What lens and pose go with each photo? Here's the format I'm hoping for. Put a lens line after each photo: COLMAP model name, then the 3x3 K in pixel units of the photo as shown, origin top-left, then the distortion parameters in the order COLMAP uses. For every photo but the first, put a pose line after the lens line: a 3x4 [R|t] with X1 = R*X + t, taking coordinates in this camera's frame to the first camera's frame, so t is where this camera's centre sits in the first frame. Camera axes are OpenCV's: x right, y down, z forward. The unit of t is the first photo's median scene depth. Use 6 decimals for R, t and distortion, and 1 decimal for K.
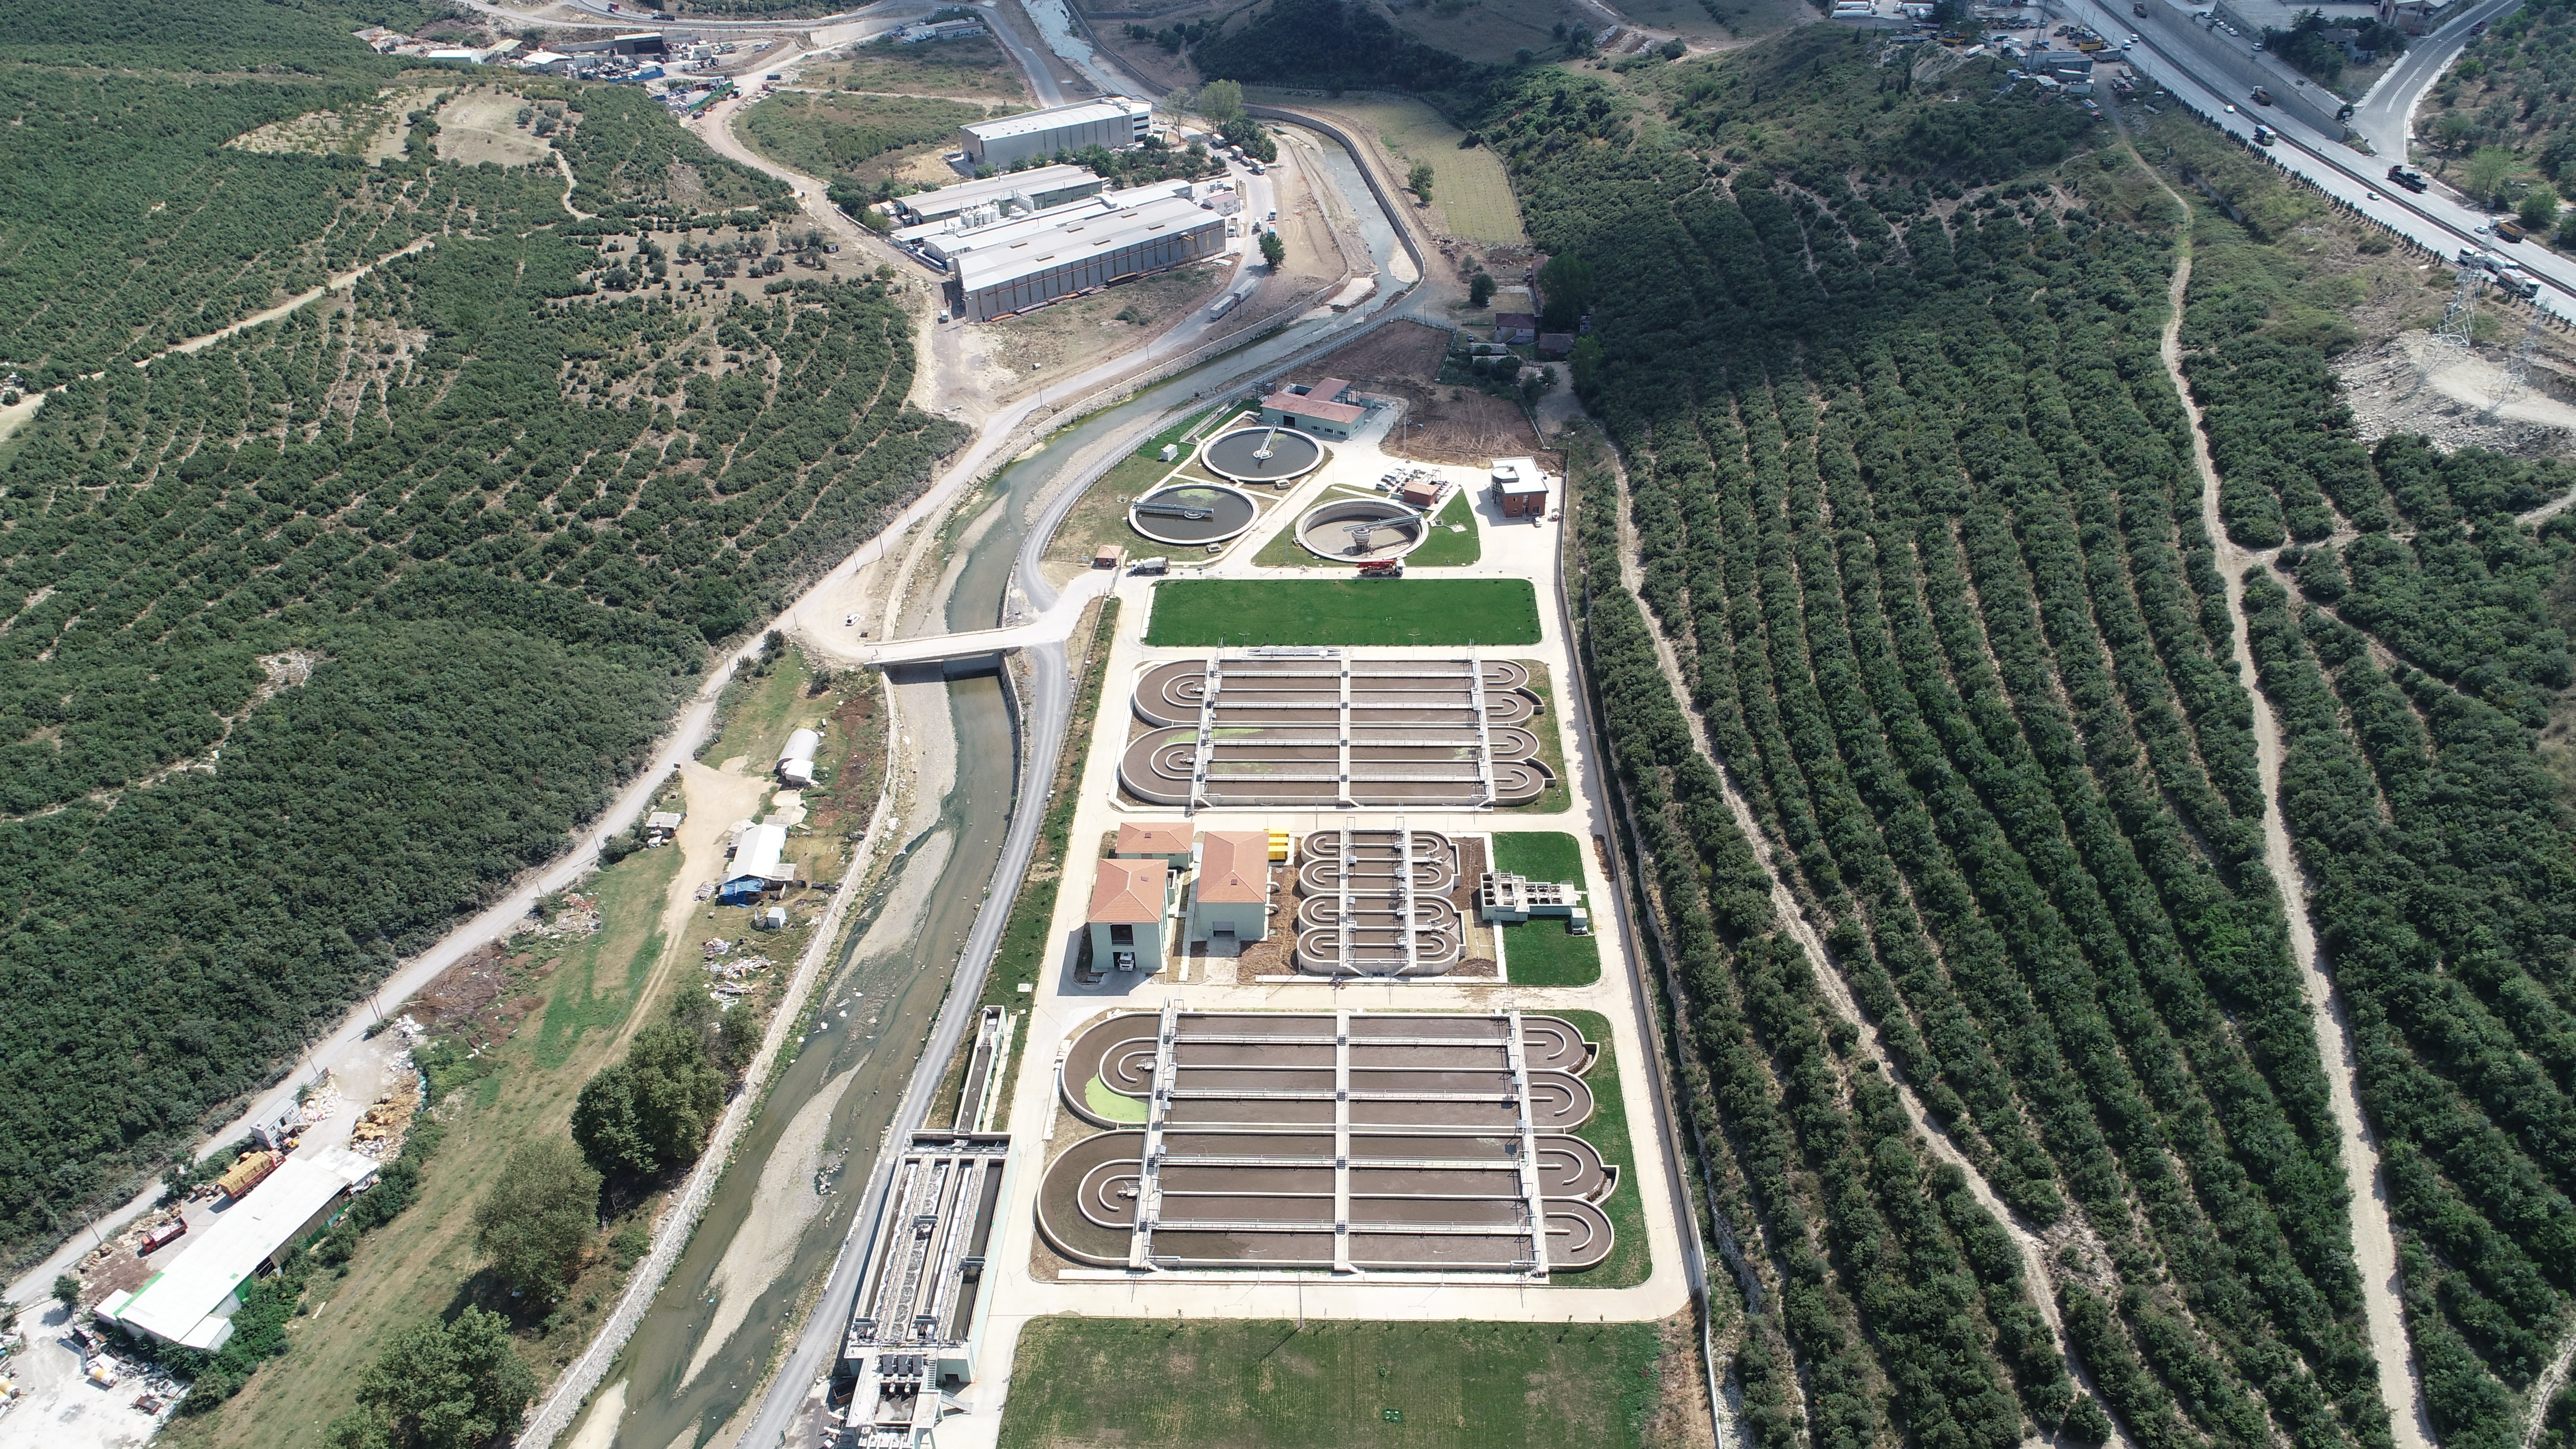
lens RADIAL K [[1726.8, 0, 1297.5], [0, 1726.8, 717.4], [0, 0, 1]] dist [0.000858, -0.000434]
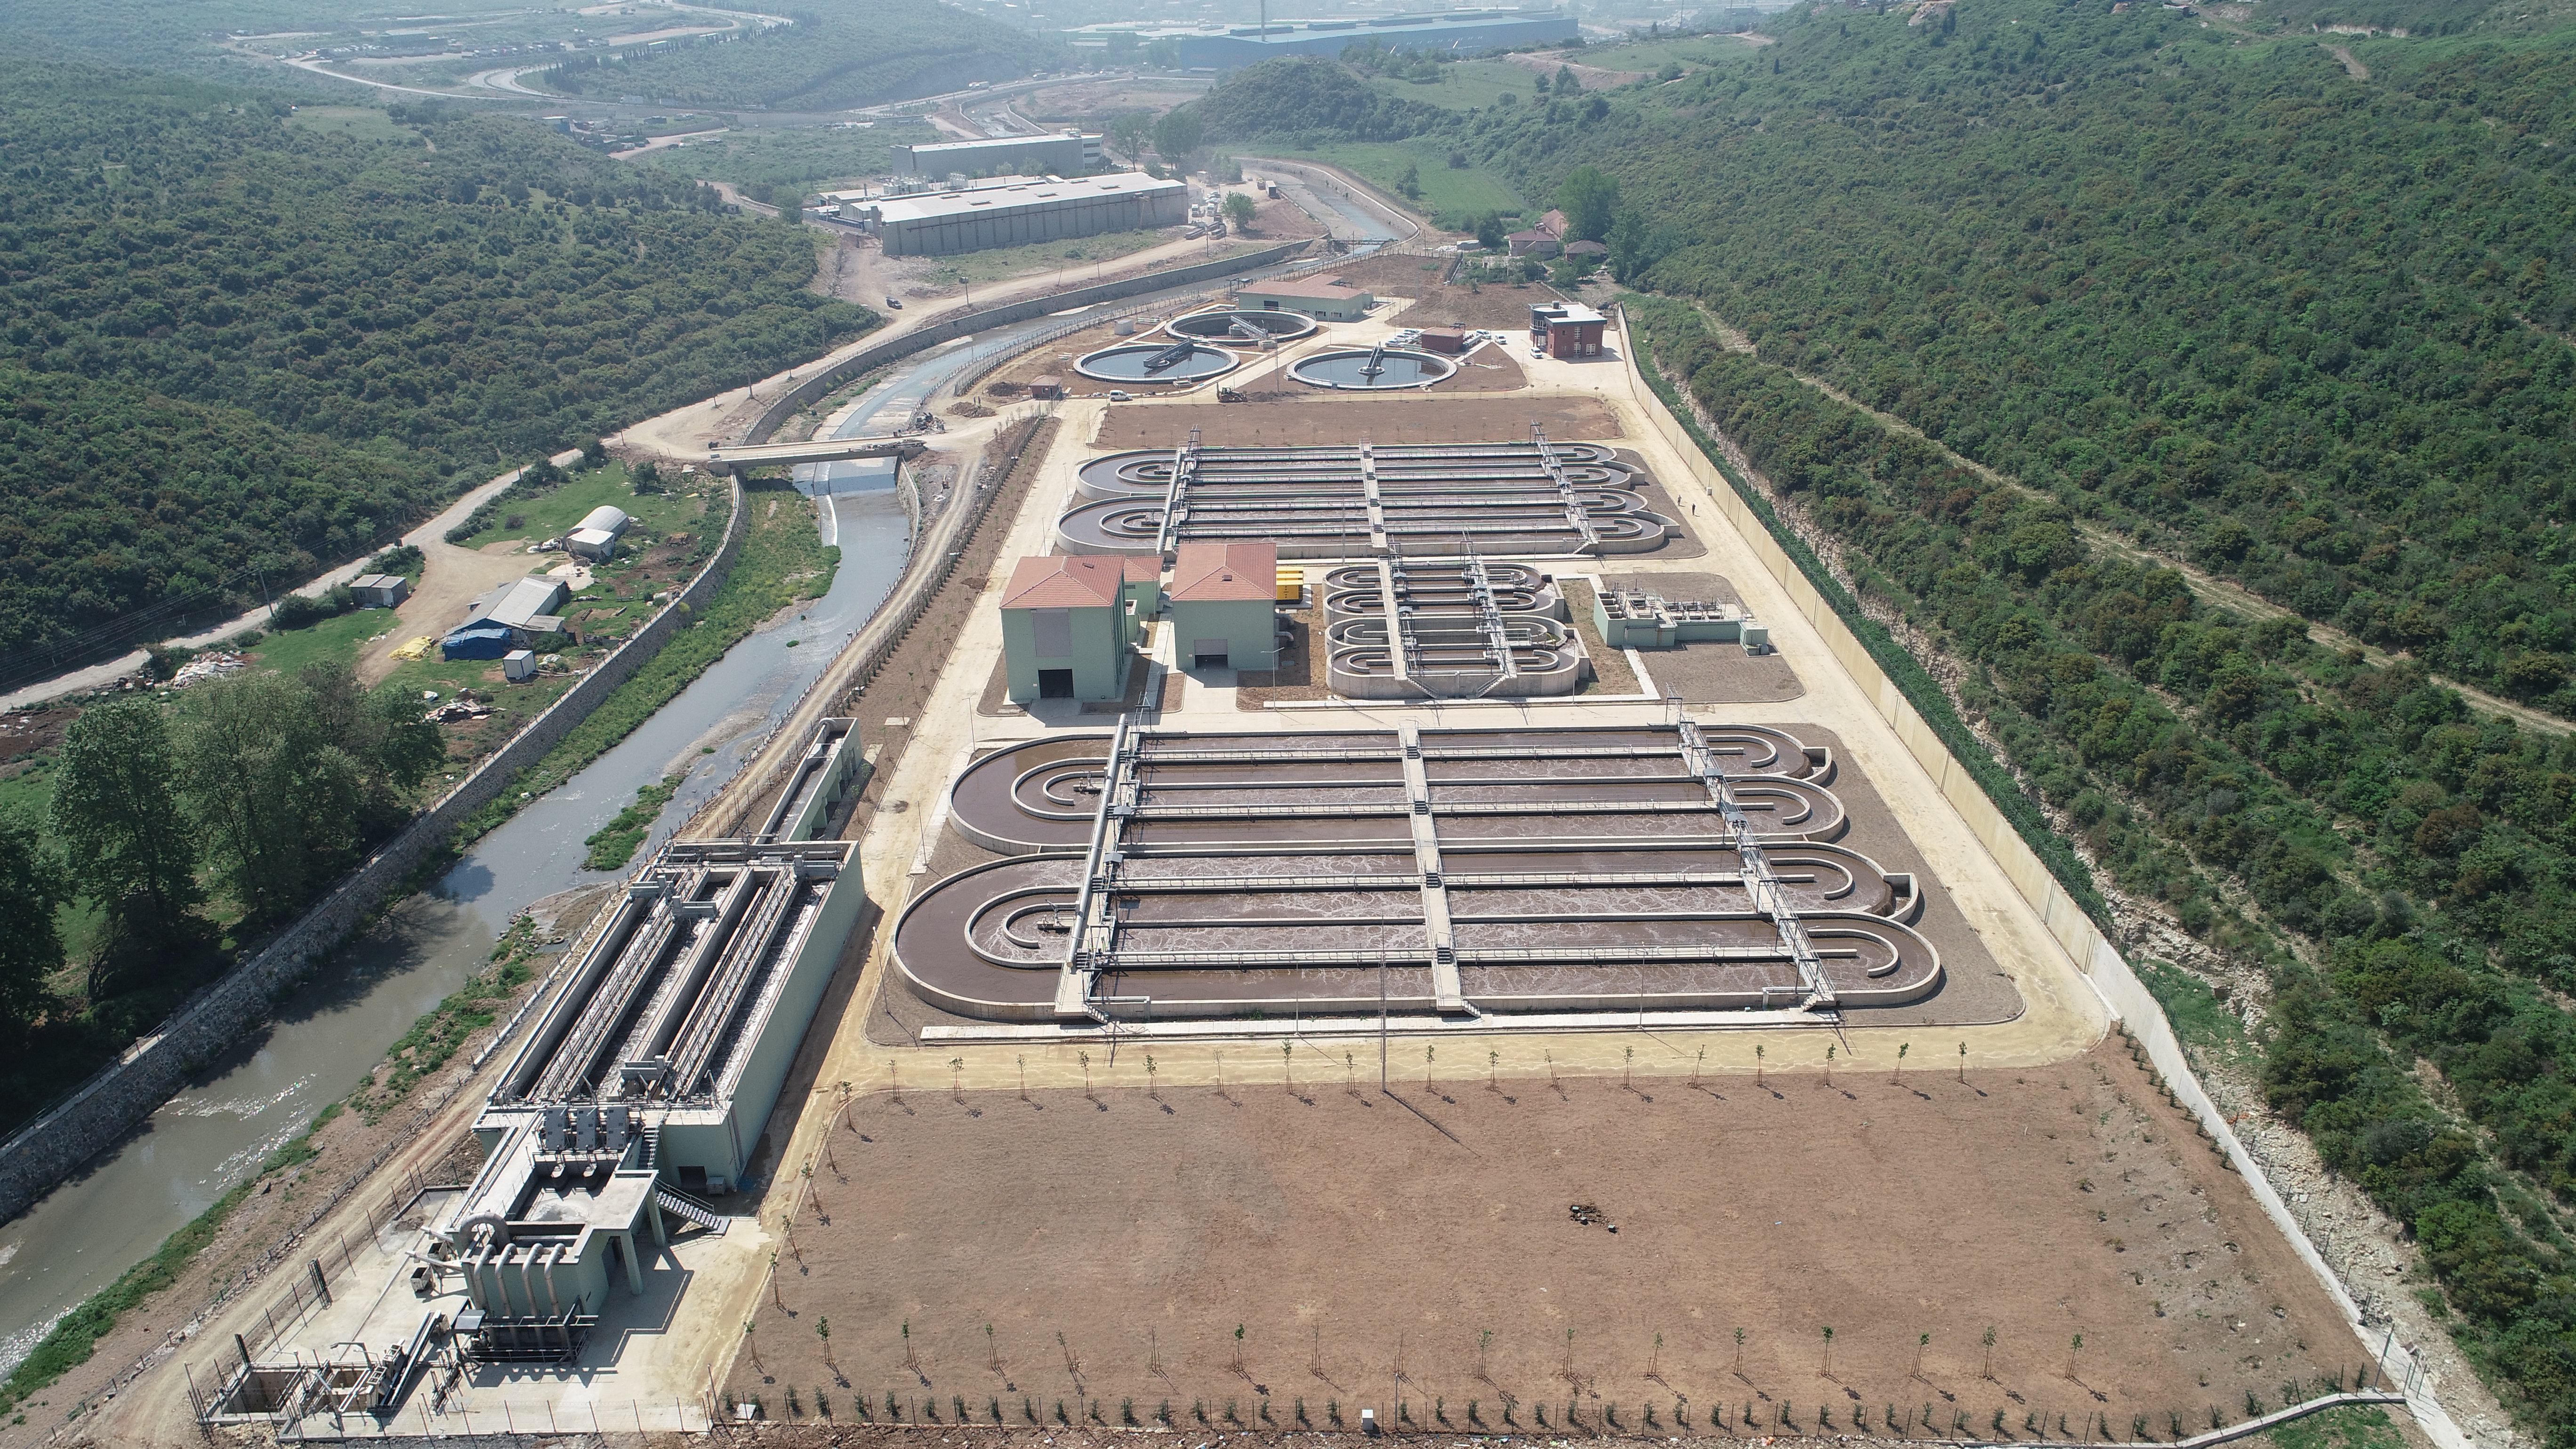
lens RADIAL K [[1725.0, 0, 1288.0], [0, 1725.0, 724.5], [0, 0, 1]] dist [-0.000545, 0.001489]
pose [[0.999658, -0.015006, 0.021427, -0.025393], [0.018470, 0.984940, -0.171910, 0.236260], [-0.018525, 0.172246, 0.984880, 0.333507]]
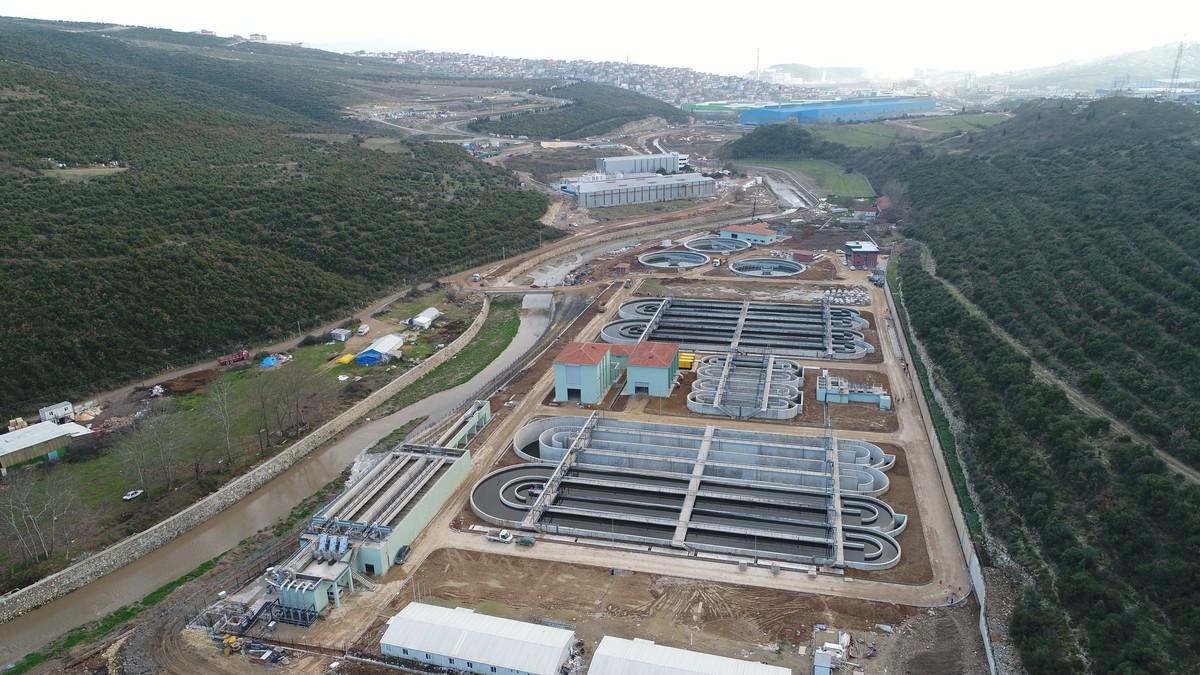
lens RADIAL K [[803.6, 0, 600.0], [0, 803.6, 337.5], [0, 0, 1]] dist [-0.000545, 0.001489]
pose [[0.975279, 0.061682, -0.212192, 0.063320], [-0.115763, 0.960556, -0.252848, 0.239593], [0.188226, 0.271161, 0.943951, 0.278138]]
